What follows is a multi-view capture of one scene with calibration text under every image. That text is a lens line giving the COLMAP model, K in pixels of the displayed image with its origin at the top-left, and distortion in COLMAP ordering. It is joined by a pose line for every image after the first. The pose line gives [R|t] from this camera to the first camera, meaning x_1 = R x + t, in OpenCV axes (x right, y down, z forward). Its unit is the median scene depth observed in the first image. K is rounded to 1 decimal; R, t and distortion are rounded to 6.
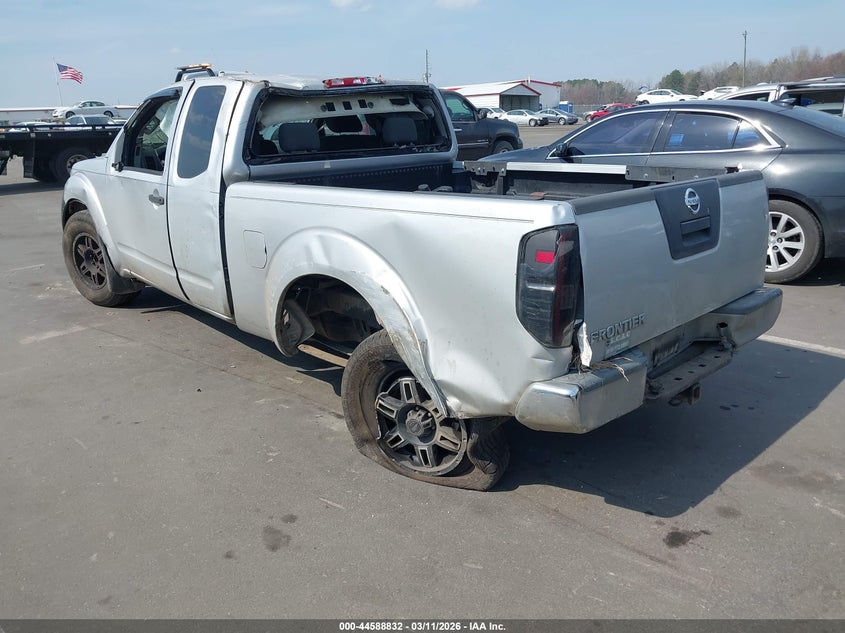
lens RADIAL K [[671.6, 0, 421.6], [0, 671.6, 312.7], [0, 0, 1]] dist [-0.008527, -0.007315]
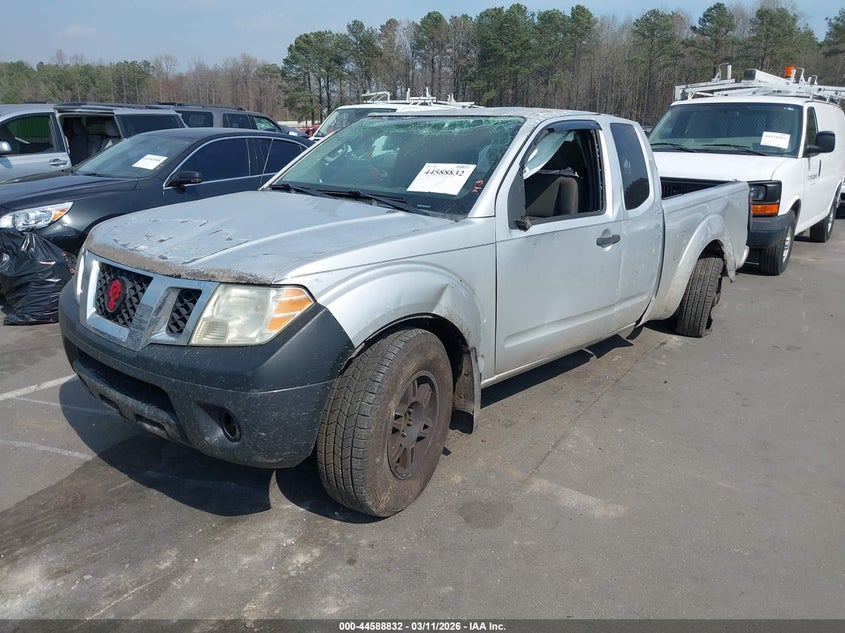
lens RADIAL K [[671.6, 0, 423.9], [0, 671.6, 318.1], [0, 0, 1]] dist [-0.008527, -0.007315]
pose [[-0.111904, -0.248565, 0.962130, -1.225876], [0.241709, 0.932324, 0.268977, -0.362420], [-0.963875, 0.262655, -0.044250, 1.259324]]
